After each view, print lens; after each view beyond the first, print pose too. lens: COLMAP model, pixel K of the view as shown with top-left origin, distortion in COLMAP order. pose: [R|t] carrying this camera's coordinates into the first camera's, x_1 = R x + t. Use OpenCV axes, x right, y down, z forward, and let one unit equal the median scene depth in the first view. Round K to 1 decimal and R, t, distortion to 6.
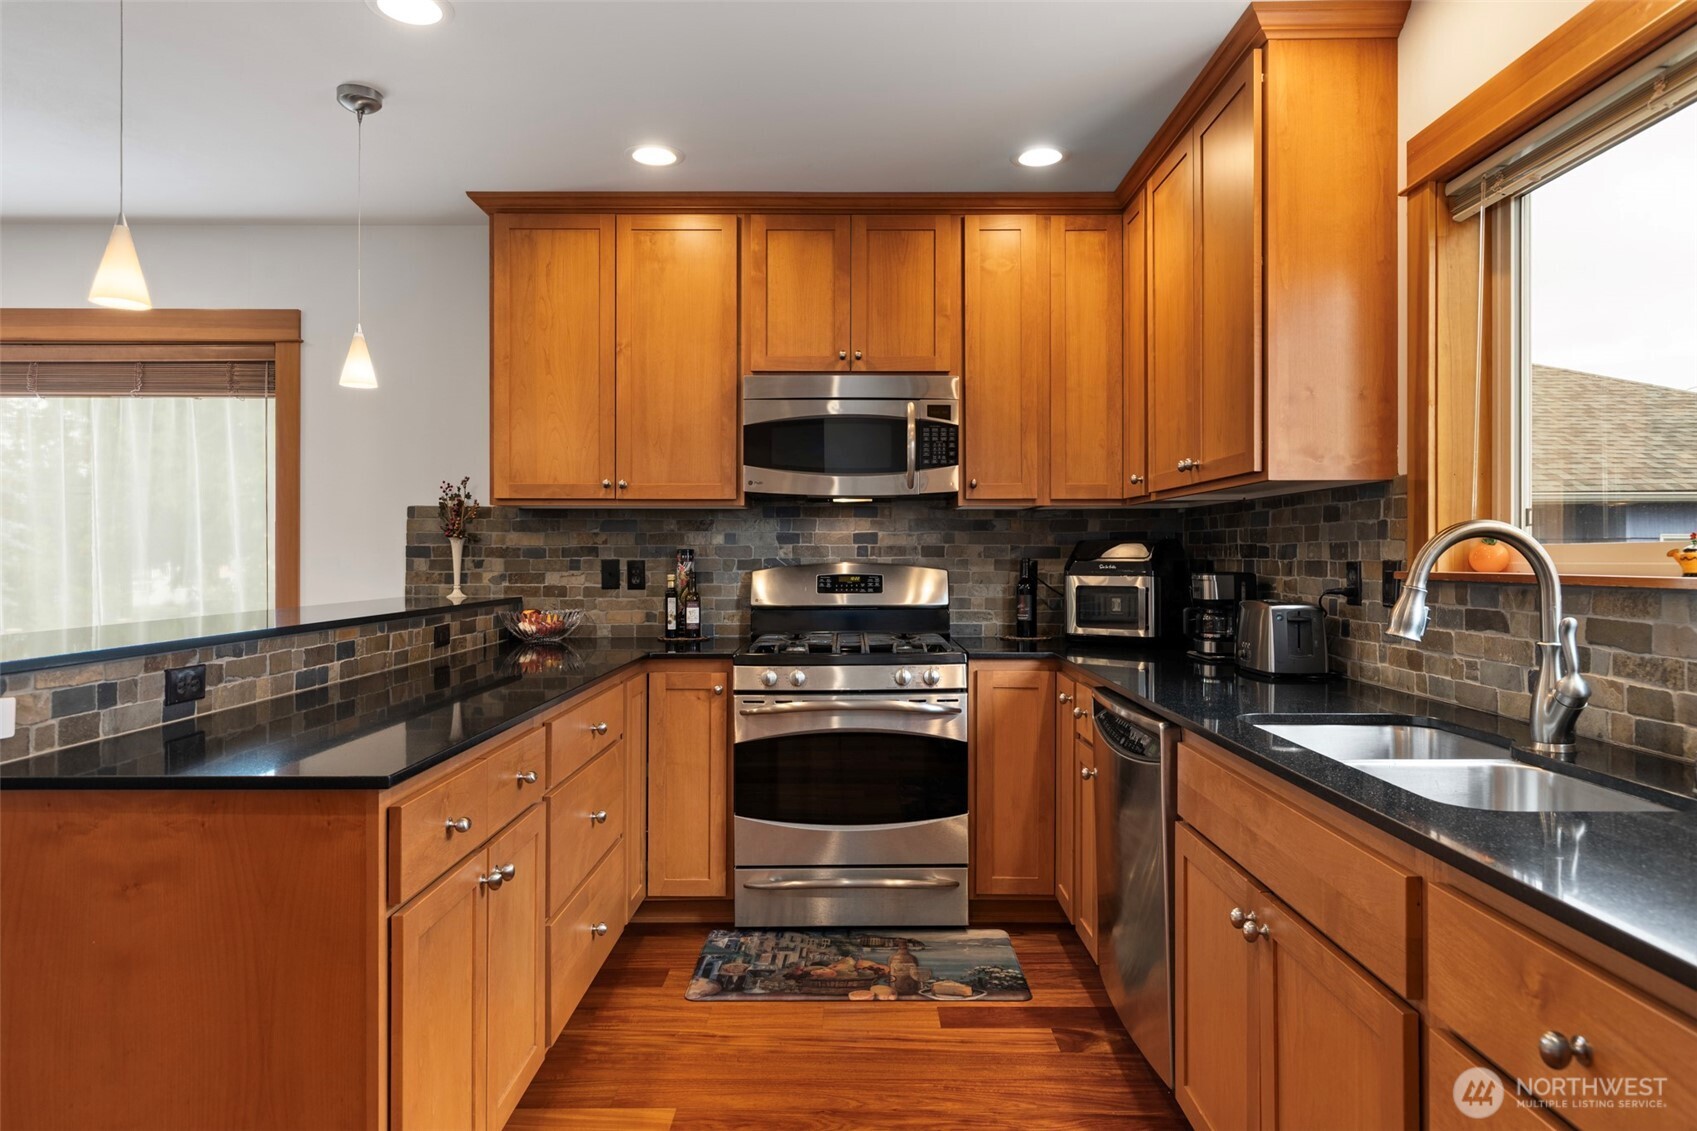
lens RADIAL K [[1002.7, 0, 849.9], [0, 1002.7, 550.4], [0, 0, 1]] dist [0.008389, -0.000098]
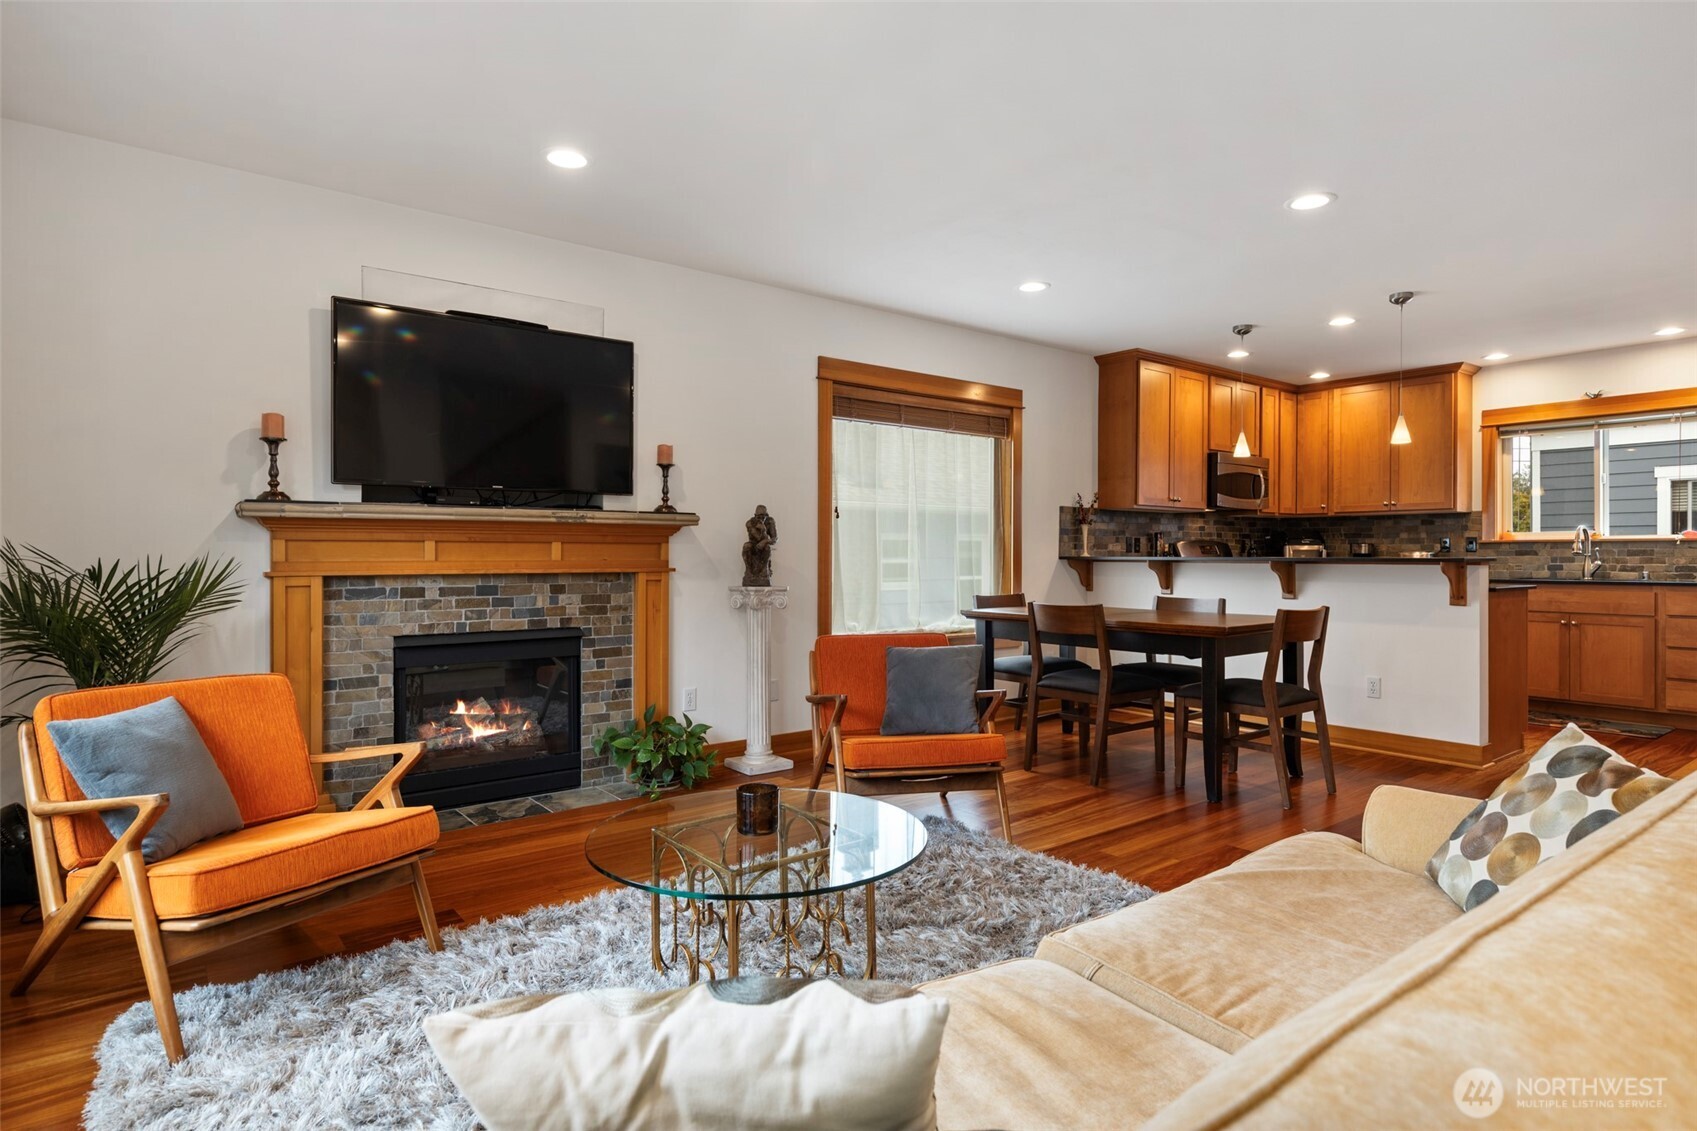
lens RADIAL K [[927.8, 0, 848.0], [0, 927.8, 554.5], [0, 0, 1]] dist [0.004601, 0.000367]
pose [[0.783196, 0.000626, 0.621775, -1.796748], [-0.003937, 0.999984, 0.003953, 0.038041], [-0.621763, -0.005544, 0.783186, -0.060491]]
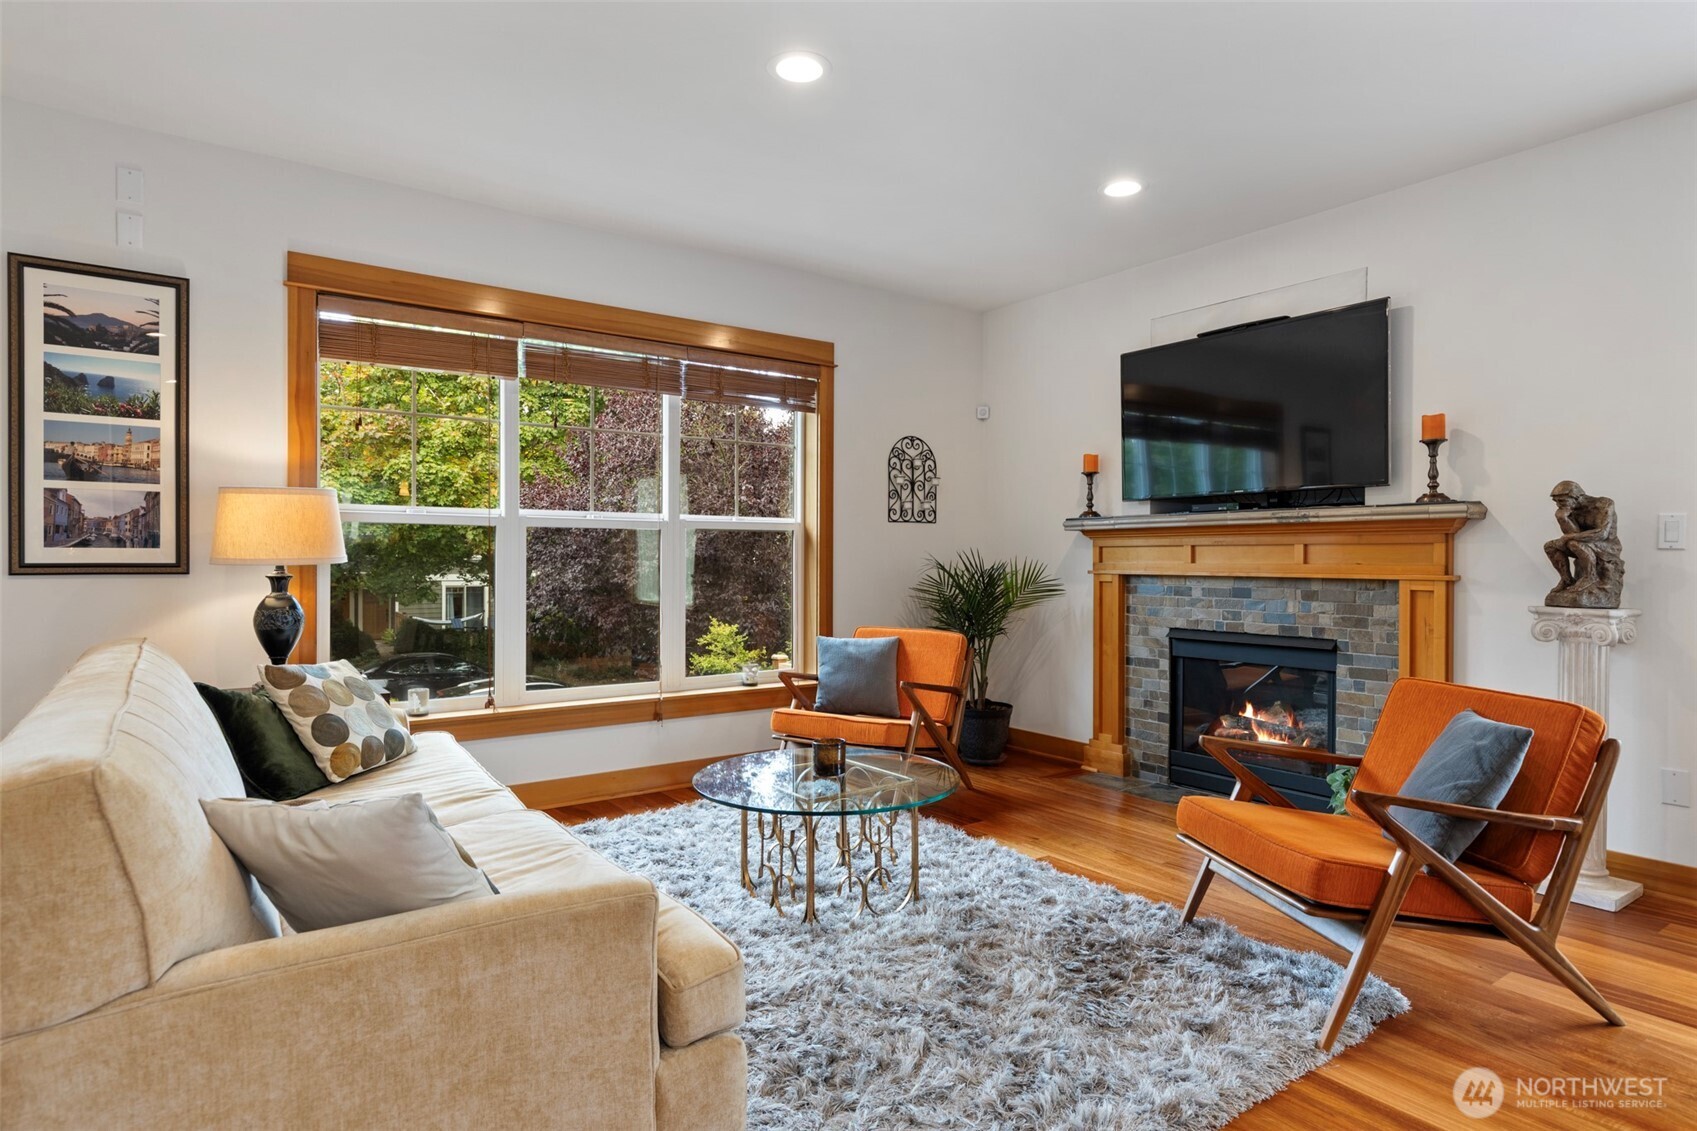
lens RADIAL K [[927.8, 0, 852.7], [0, 927.8, 564.8], [0, 0, 1]] dist [0.004601, 0.000367]
pose [[0.589591, 0.007059, -0.807671, -0.846738], [0.000912, 0.999955, 0.009406, 0.041556], [0.807701, -0.006283, 0.589558, 0.016623]]
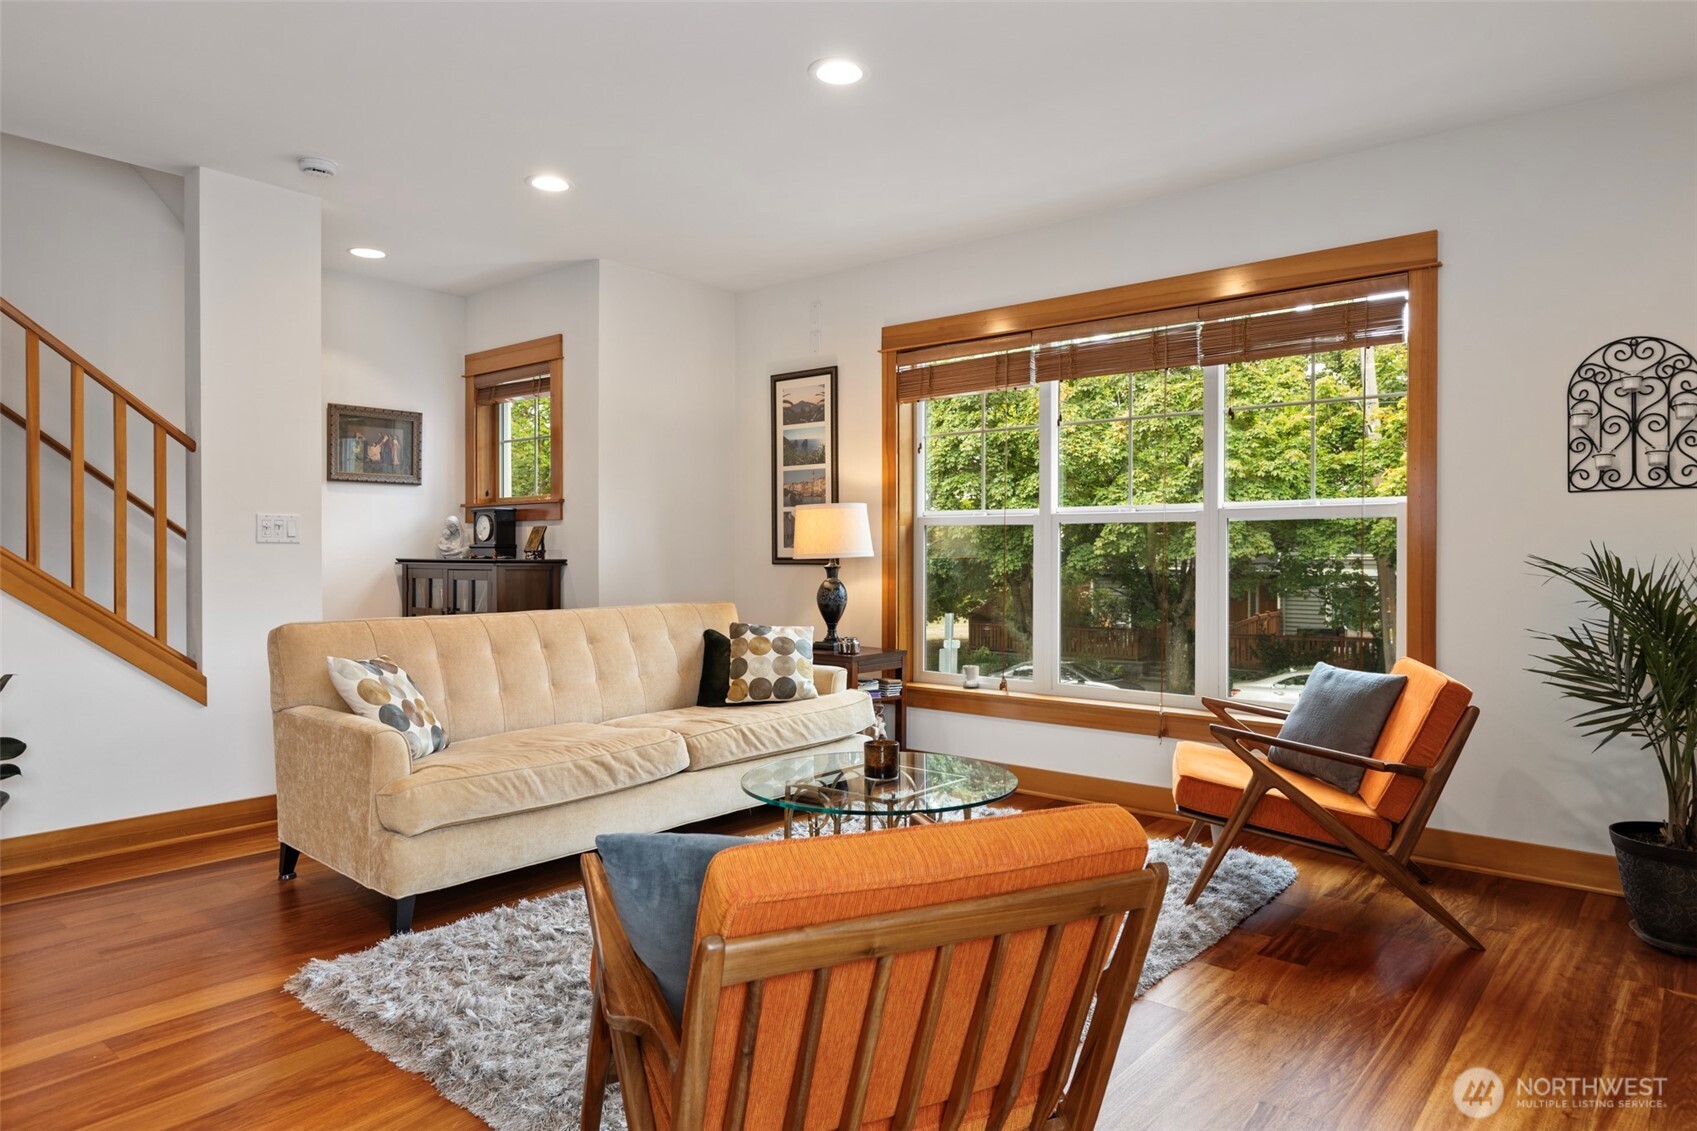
lens RADIAL K [[1029.3, 0, 853.5], [0, 1029.3, 556.3], [0, 0, 1]] dist [-0.004772, -0.001685]
pose [[-0.634986, 0.002683, -0.772519, -0.829877], [0.002676, 0.999996, 0.001274, 0.044145], [0.772519, -0.001258, -0.634991, 0.930801]]
